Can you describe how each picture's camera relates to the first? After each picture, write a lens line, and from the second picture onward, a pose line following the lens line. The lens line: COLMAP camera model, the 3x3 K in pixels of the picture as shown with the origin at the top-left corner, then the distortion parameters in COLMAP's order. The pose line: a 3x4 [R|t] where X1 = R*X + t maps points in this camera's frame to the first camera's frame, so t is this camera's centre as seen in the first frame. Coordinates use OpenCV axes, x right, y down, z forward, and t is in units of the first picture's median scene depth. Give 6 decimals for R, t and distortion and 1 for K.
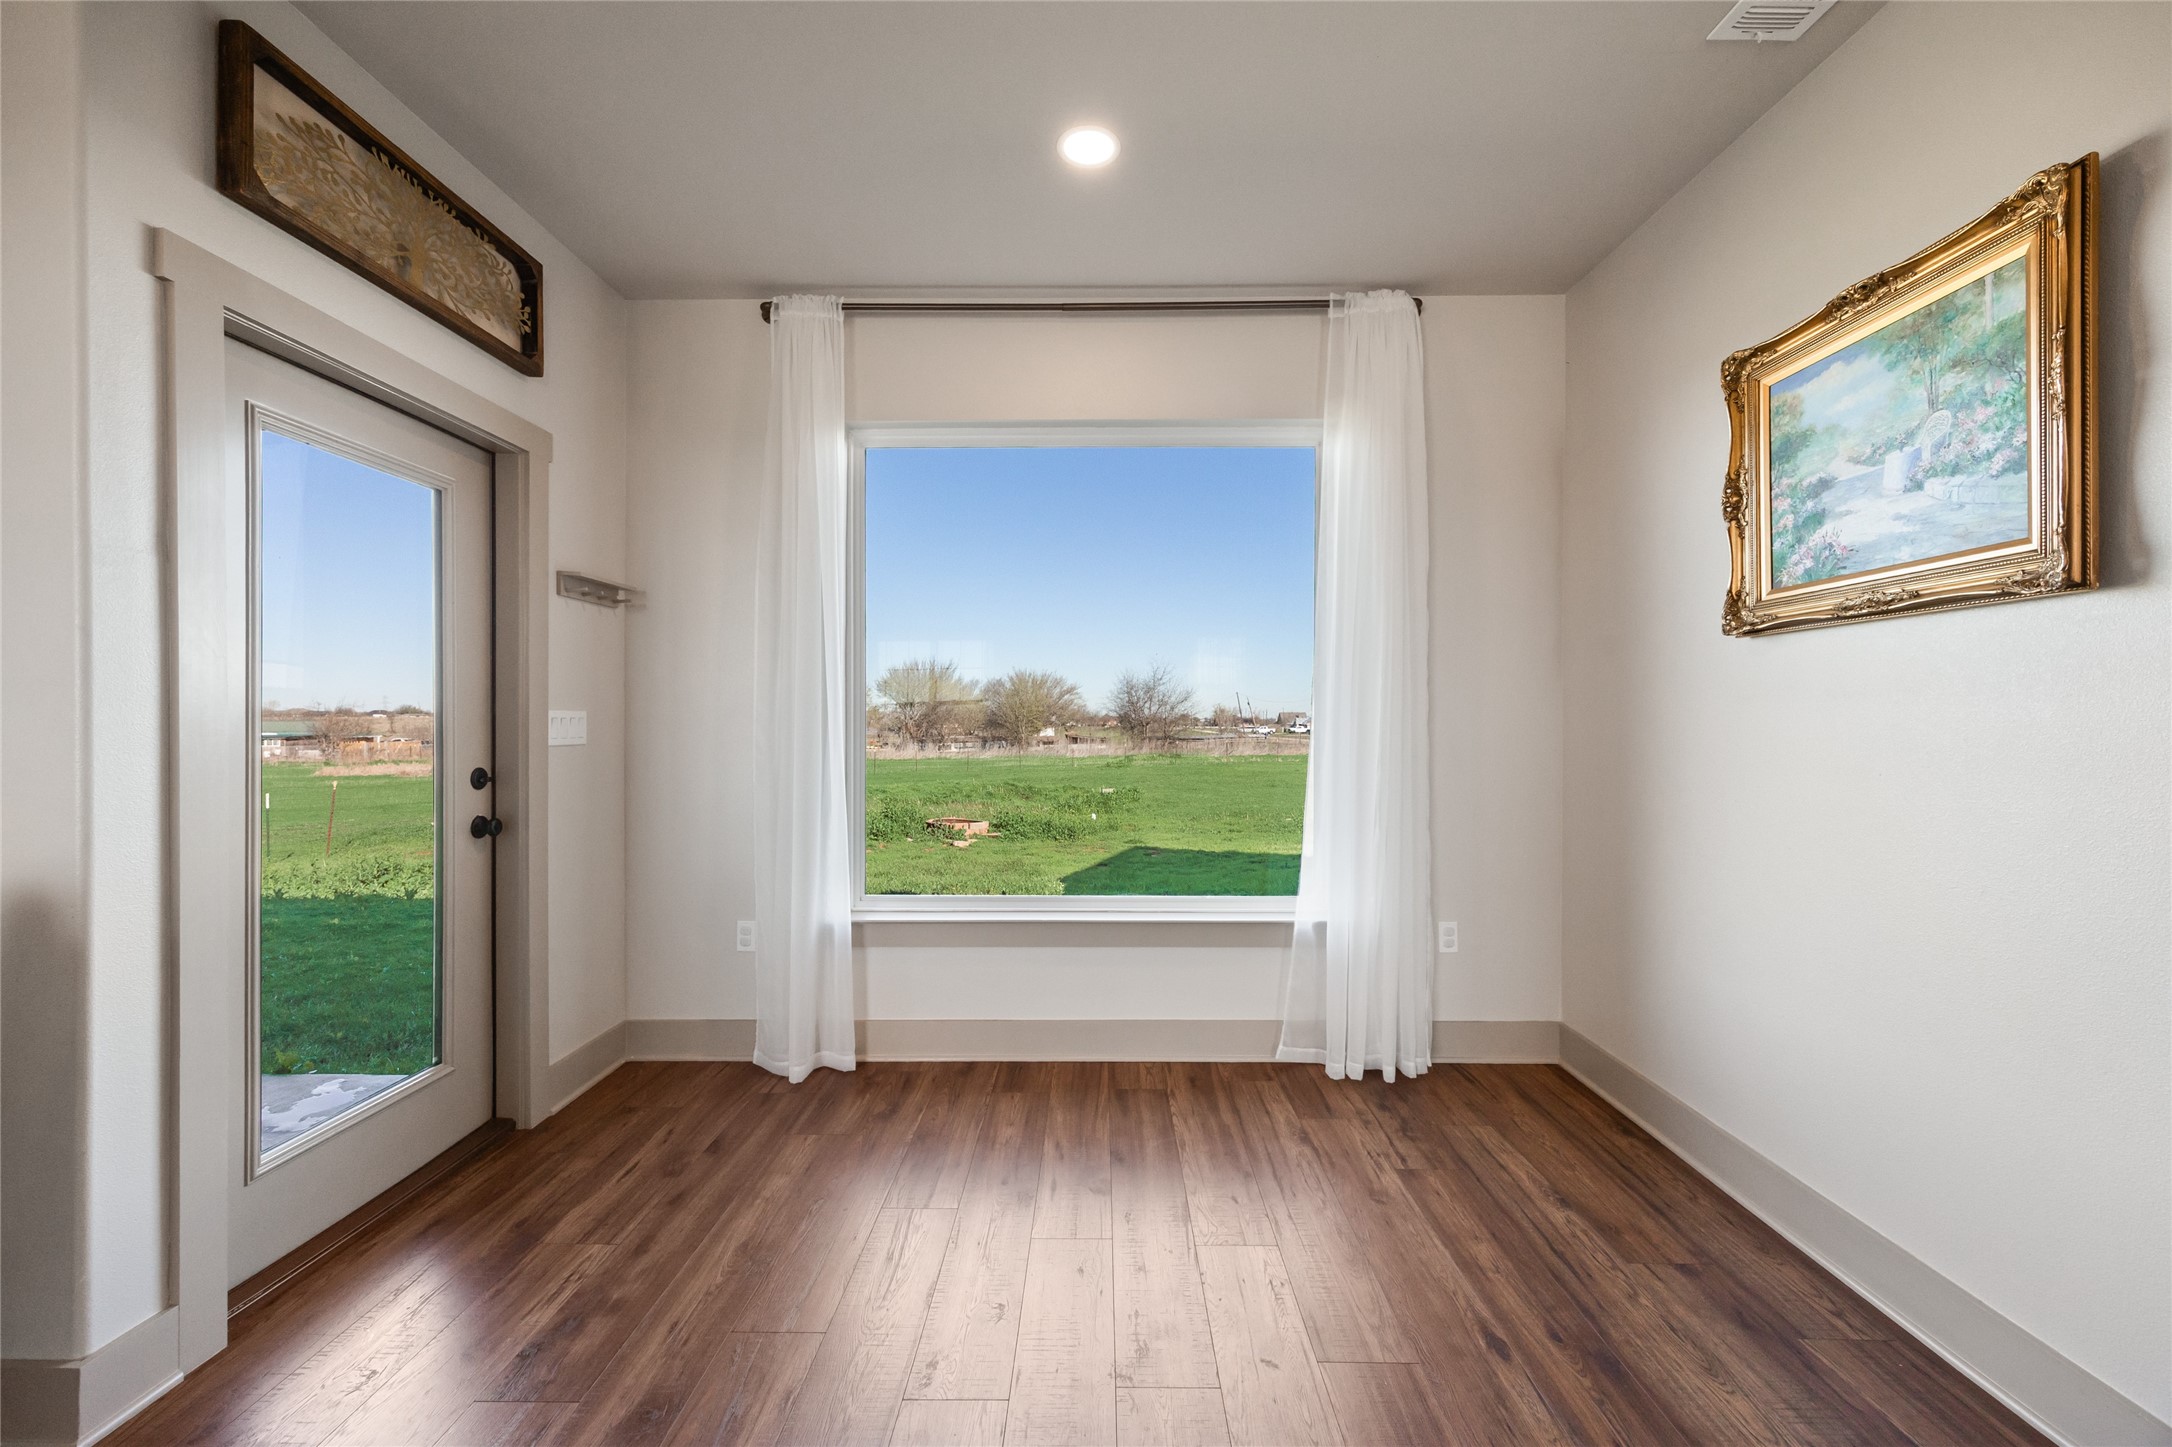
lens RADIAL K [[870.8, 0, 1093.0], [0, 870.8, 724.5], [0, 0, 1]] dist [0.003047, 0.000024]
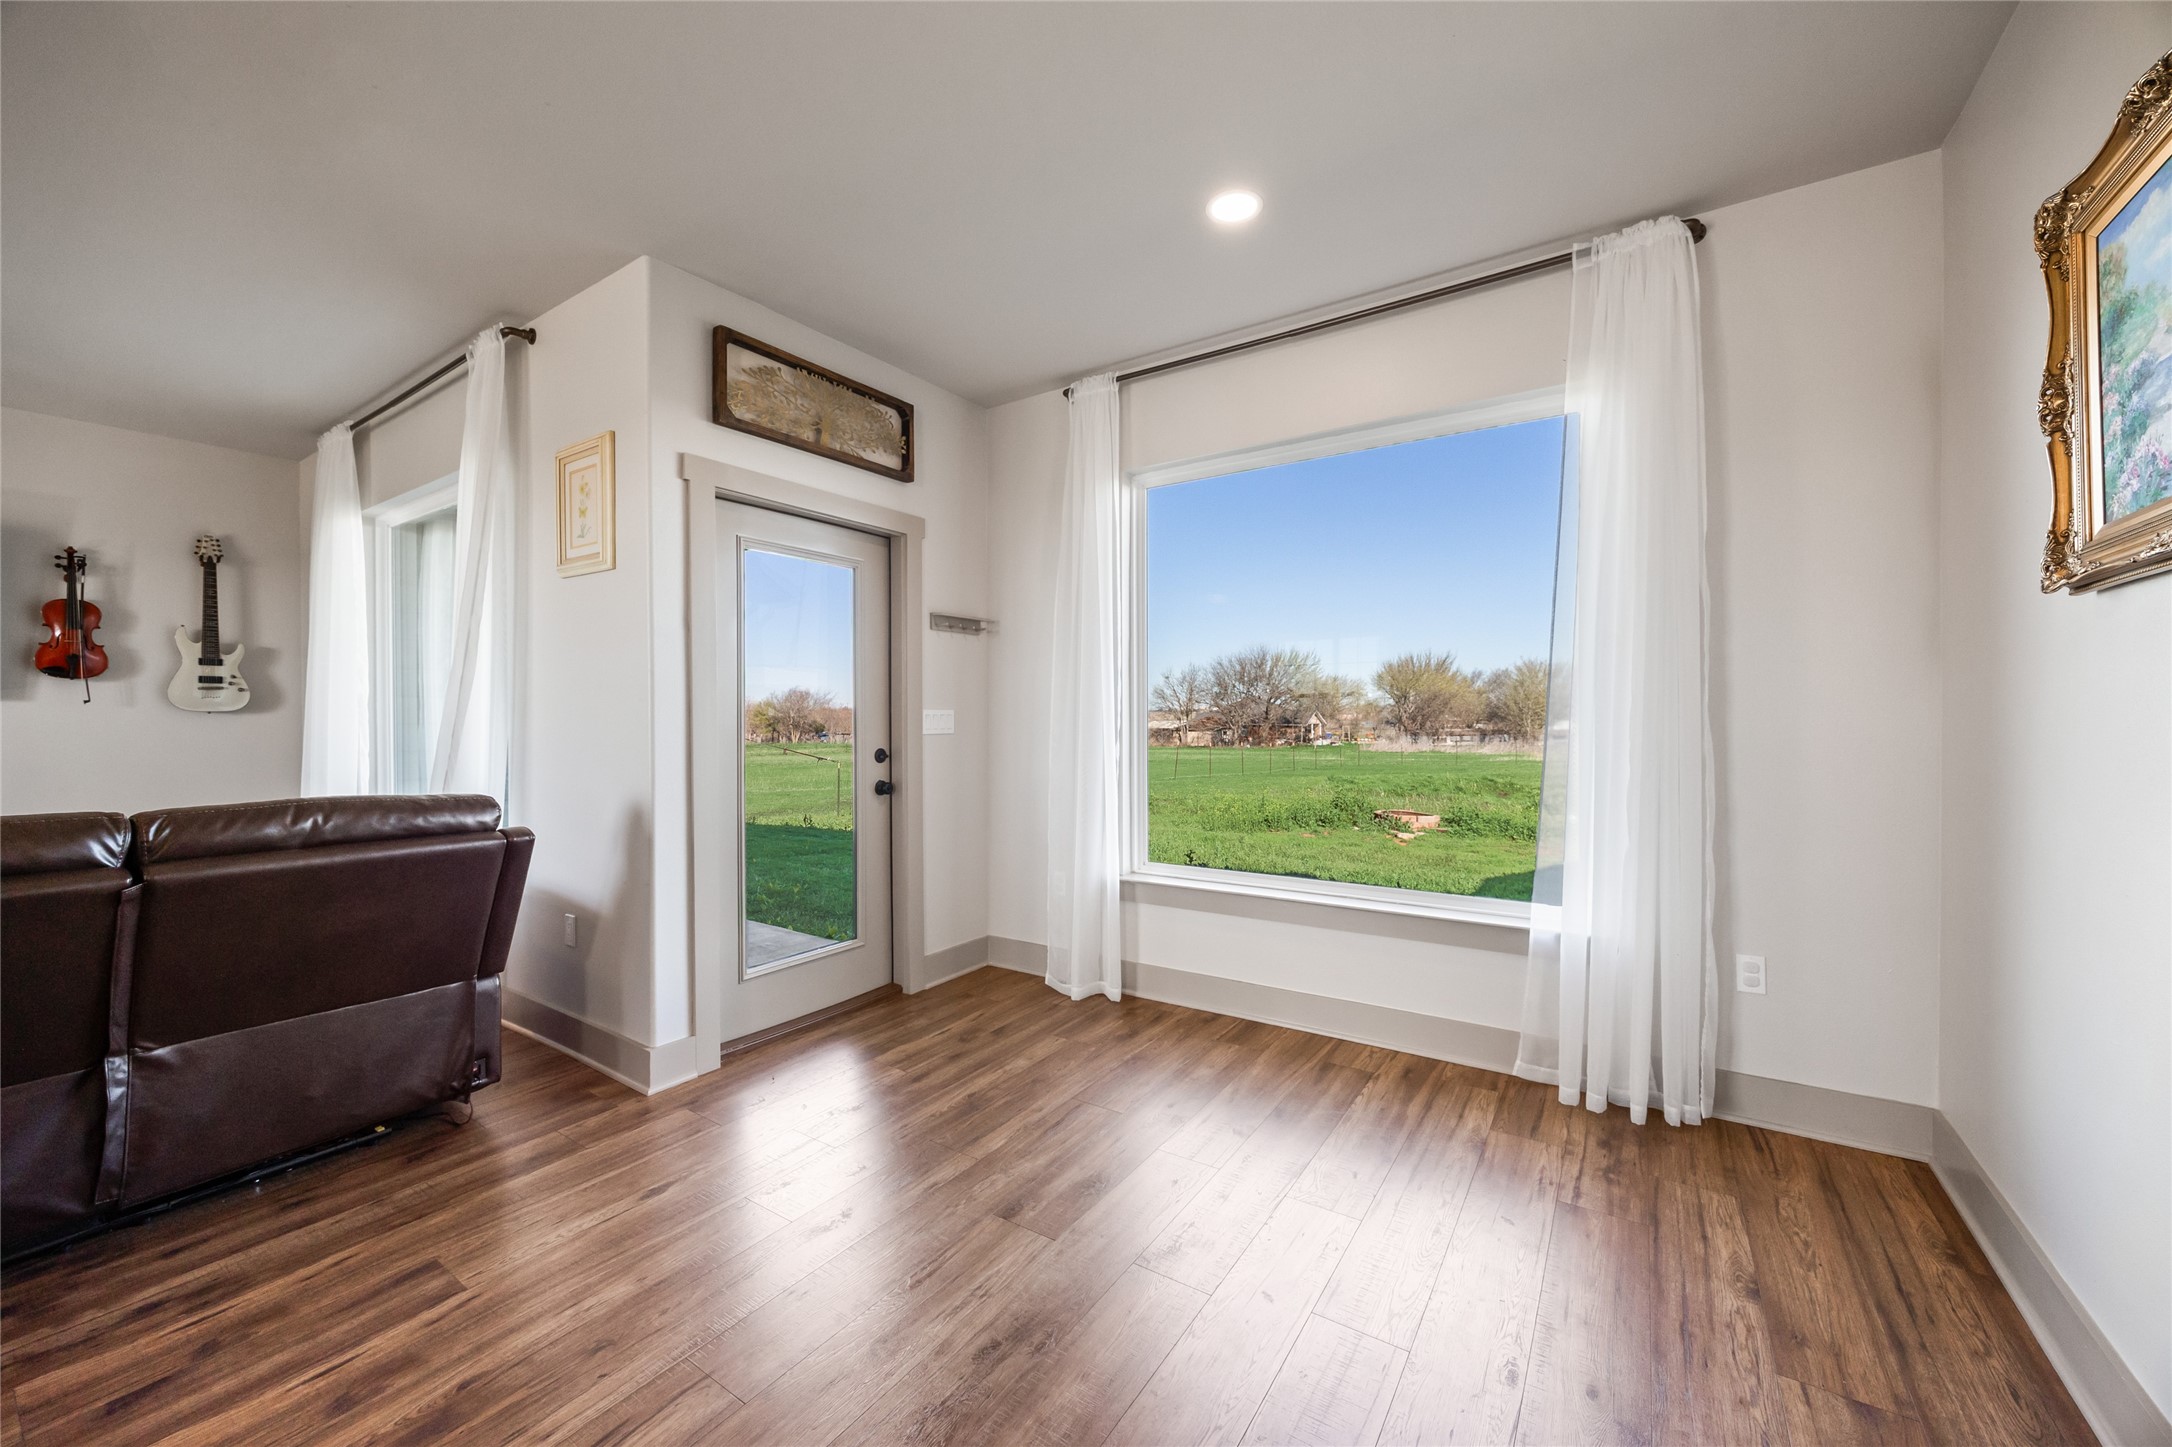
lens RADIAL K [[826.9, 0, 1092.7], [0, 826.9, 721.3], [0, 0, 1]] dist [-0.007874, 0.000100]
pose [[0.837119, -0.000323, -0.547021, 0.349658], [0.002727, 0.999990, 0.003584, -0.001177], [0.547015, -0.004492, 0.837111, 0.004011]]
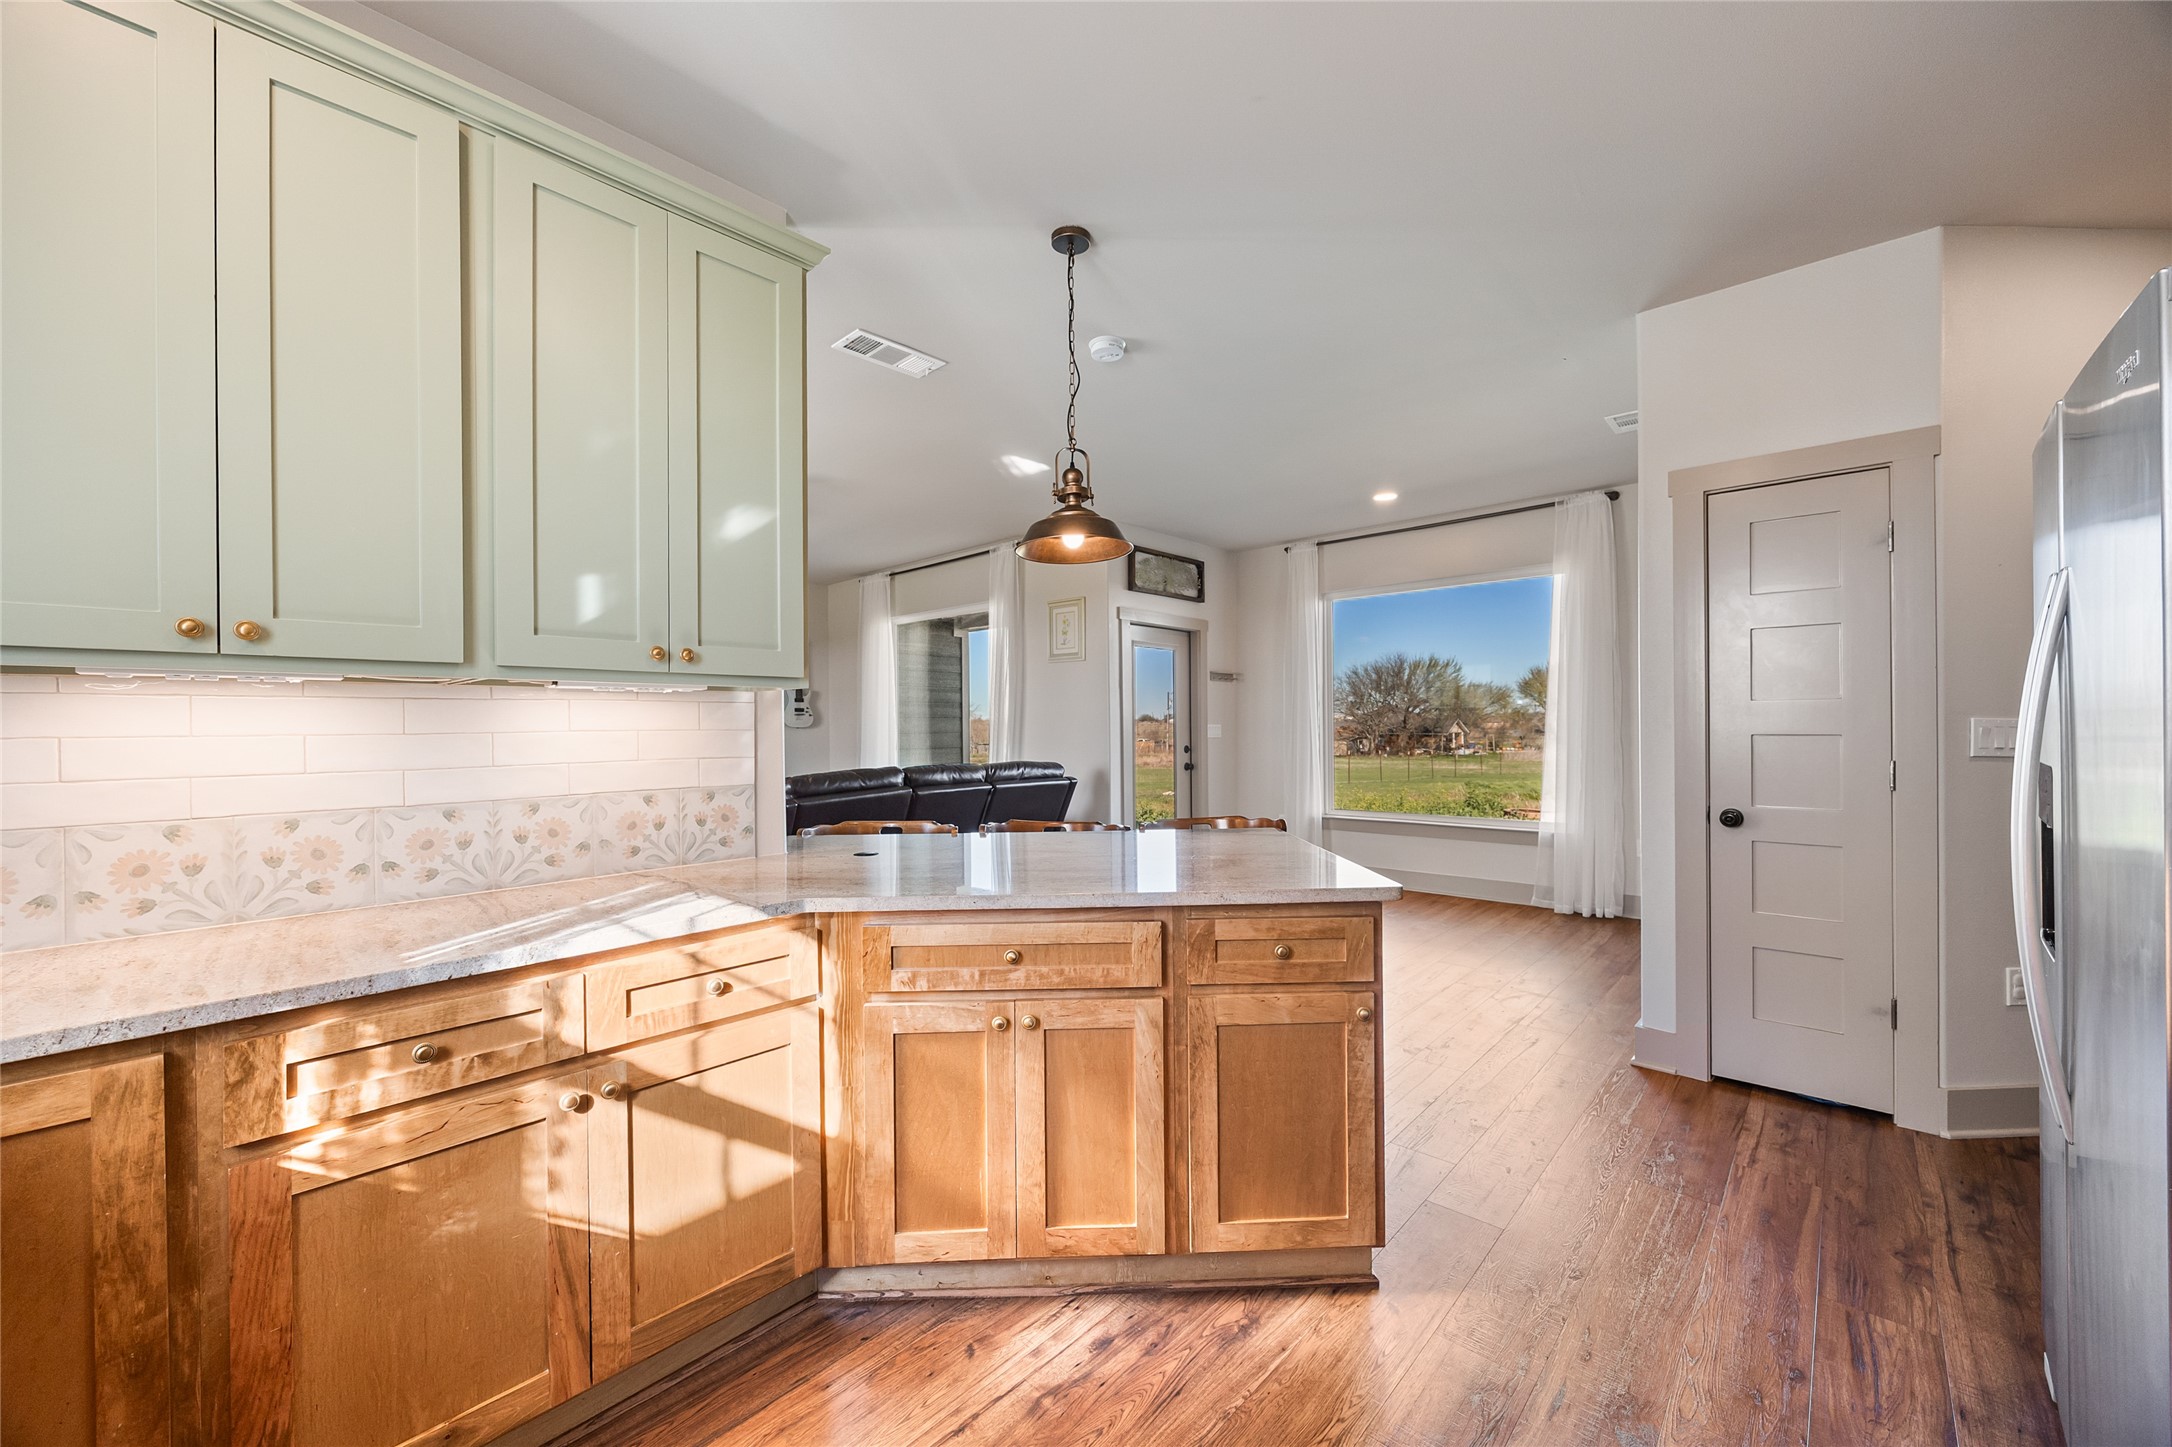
lens RADIAL K [[831.6, 0, 1086.0], [0, 831.6, 723.5], [0, 0, 1]] dist [-0.008449, 0.000006]
pose [[0.739853, -0.010204, -0.672691, 0.781447], [0.007742, 0.999948, -0.006653, -0.005129], [0.672724, -0.000285, 0.739893, -1.091439]]
